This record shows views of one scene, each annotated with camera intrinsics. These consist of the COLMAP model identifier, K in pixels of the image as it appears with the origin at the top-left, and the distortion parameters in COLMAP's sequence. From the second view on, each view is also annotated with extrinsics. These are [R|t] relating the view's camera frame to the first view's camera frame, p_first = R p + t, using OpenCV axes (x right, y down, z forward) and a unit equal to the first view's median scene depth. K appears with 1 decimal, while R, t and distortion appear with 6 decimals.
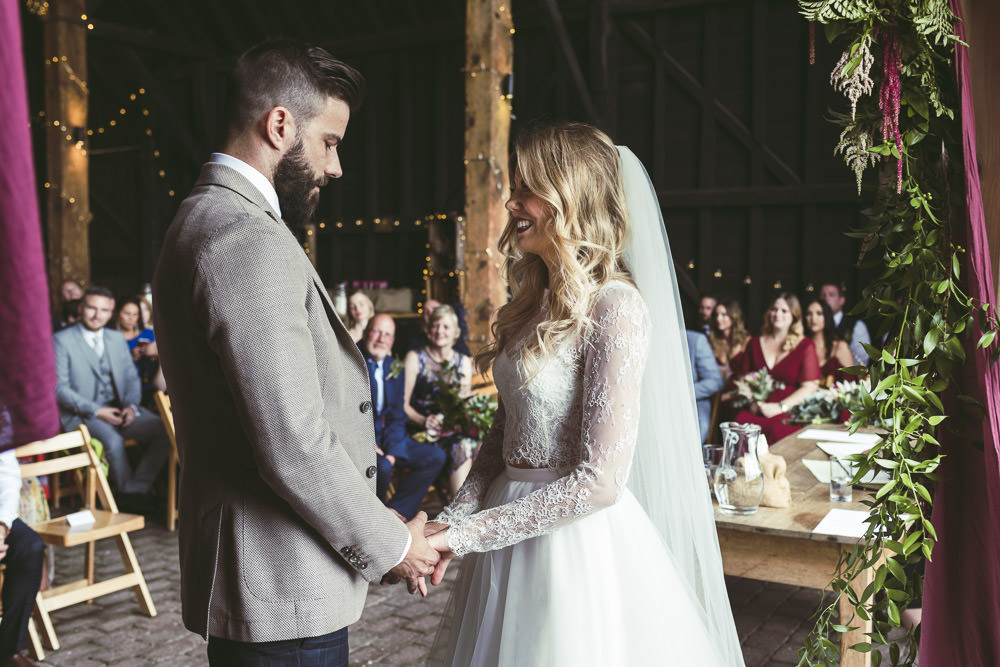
lens RADIAL K [[979.5, 0, 503.8], [0, 979.5, 341.3], [0, 0, 1]] dist [0.003108, 0.004177]
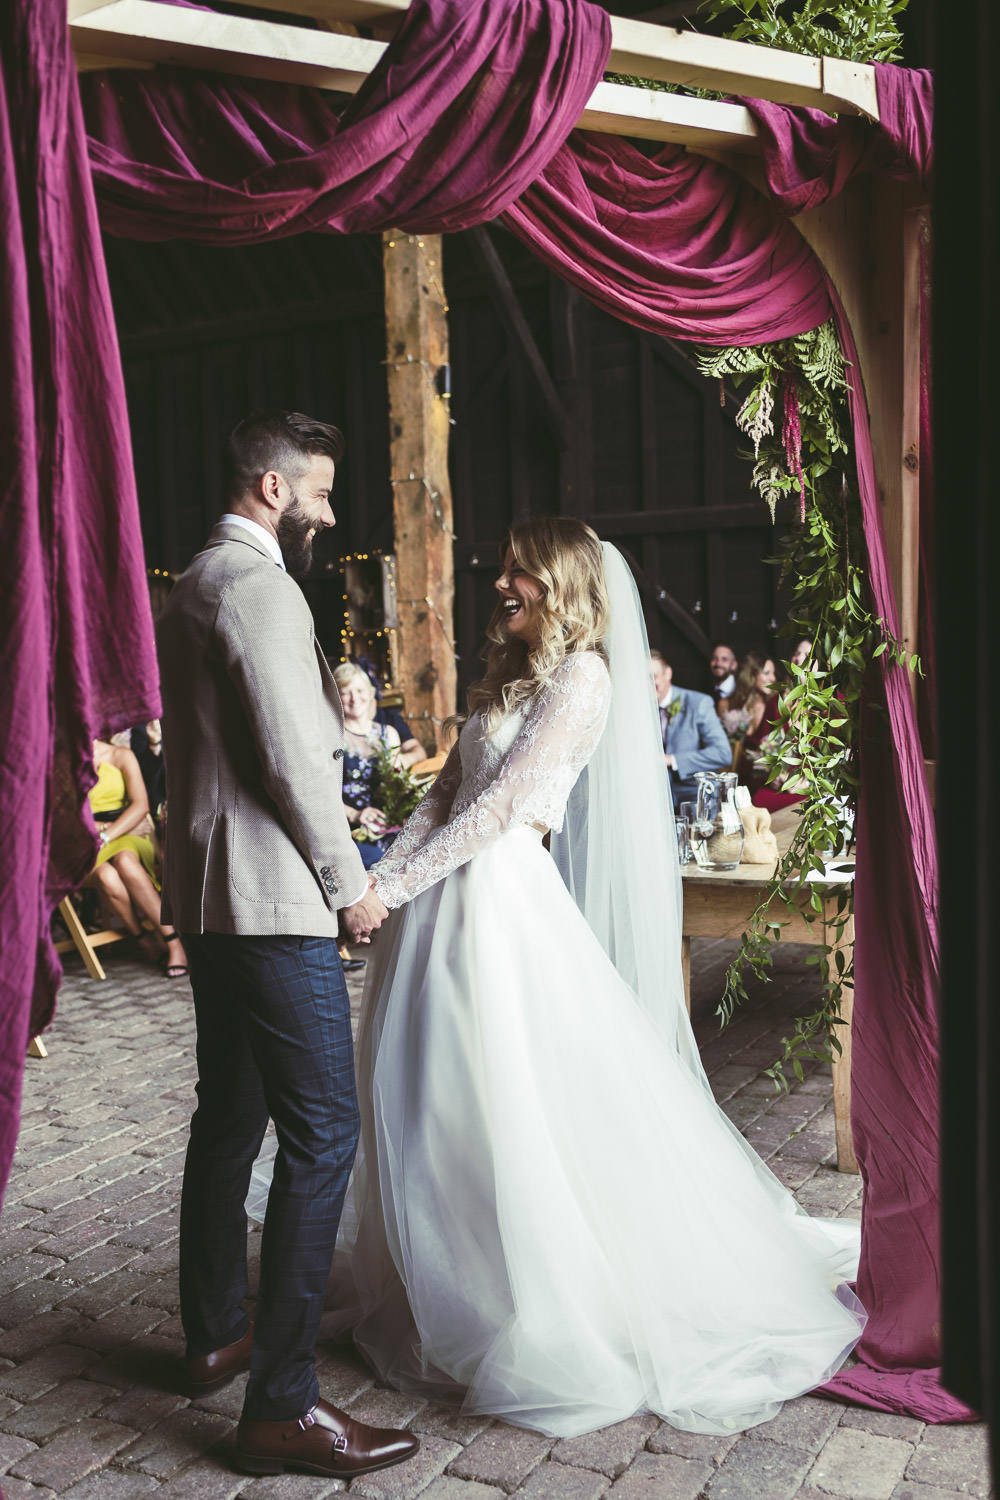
lens RADIAL K [[1505.4, 0, 499.5], [0, 1505.4, 767.0], [0, 0, 1]] dist [-0.000656, -0.003018]
pose [[0.998536, -0.045466, 0.029291, -0.000627], [0.044977, 0.998841, 0.017158, 0.038627], [-0.030037, -0.015816, 0.999424, -0.332659]]
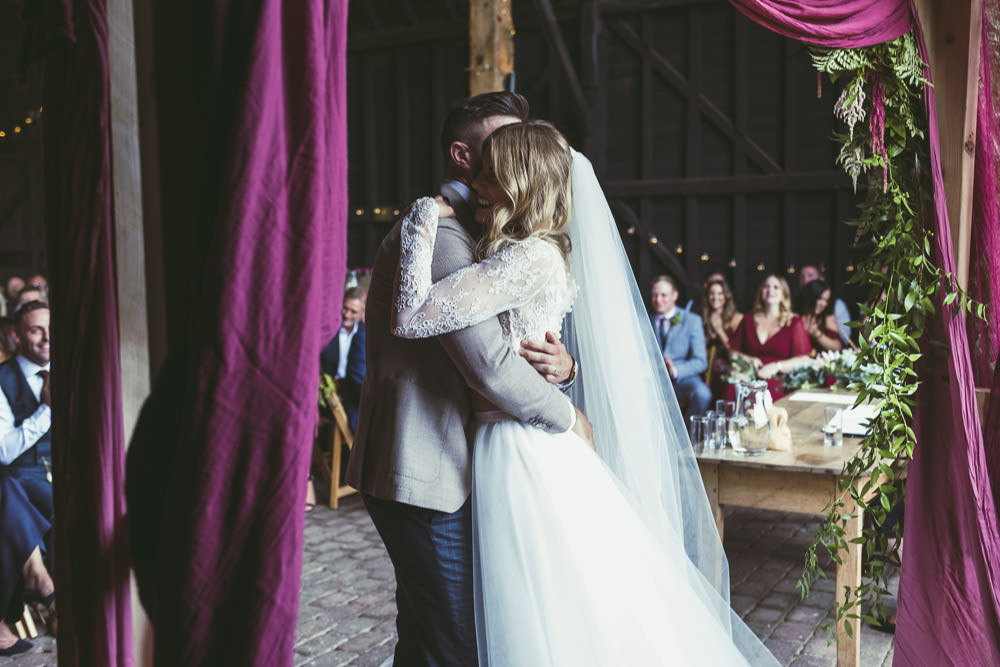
lens RADIAL K [[1003.6, 0, 485.4], [0, 1003.6, 328.3], [0, 0, 1]] dist [-0.000656, -0.003018]
pose [[0.999759, -0.013163, 0.017548, -0.086194], [0.013197, 0.999911, -0.001790, 0.015707], [-0.017523, 0.002022, 0.999844, -0.185178]]
